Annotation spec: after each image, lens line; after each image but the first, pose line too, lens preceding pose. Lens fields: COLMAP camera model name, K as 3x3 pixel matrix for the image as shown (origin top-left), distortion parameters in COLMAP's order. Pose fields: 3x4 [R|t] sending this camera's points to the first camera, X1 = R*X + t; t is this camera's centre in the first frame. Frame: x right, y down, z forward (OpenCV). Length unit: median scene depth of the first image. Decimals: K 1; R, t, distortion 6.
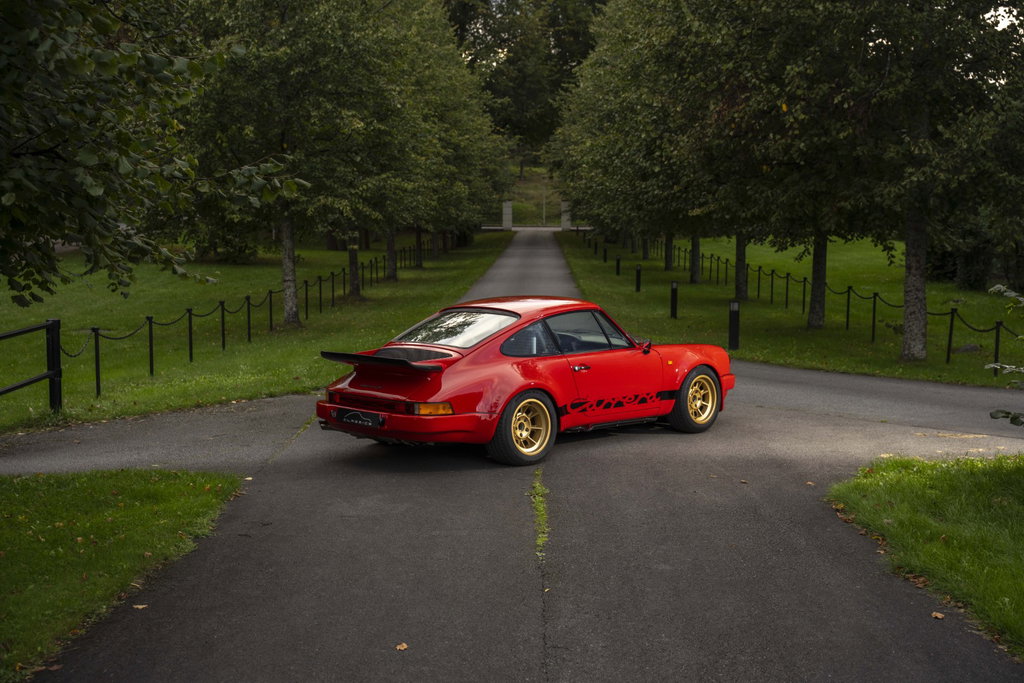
lens RADIAL K [[1371.0, 0, 516.3], [0, 1371.0, 342.6], [0, 0, 1]] dist [0.095356, 0.000000]
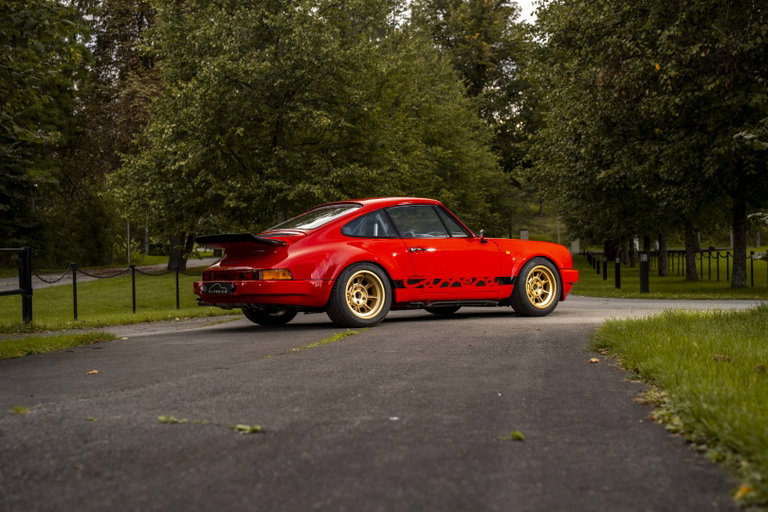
lens RADIAL K [[1148.0, 0, 380.0], [0, 1148.0, 257.1], [0, 0, 1]] dist [0.171614, 0.000000]
pose [[0.988383, -0.027603, -0.149454, 0.130403], [0.013285, 0.995296, -0.095966, 0.095059], [0.151400, 0.092866, 0.984101, 0.030601]]
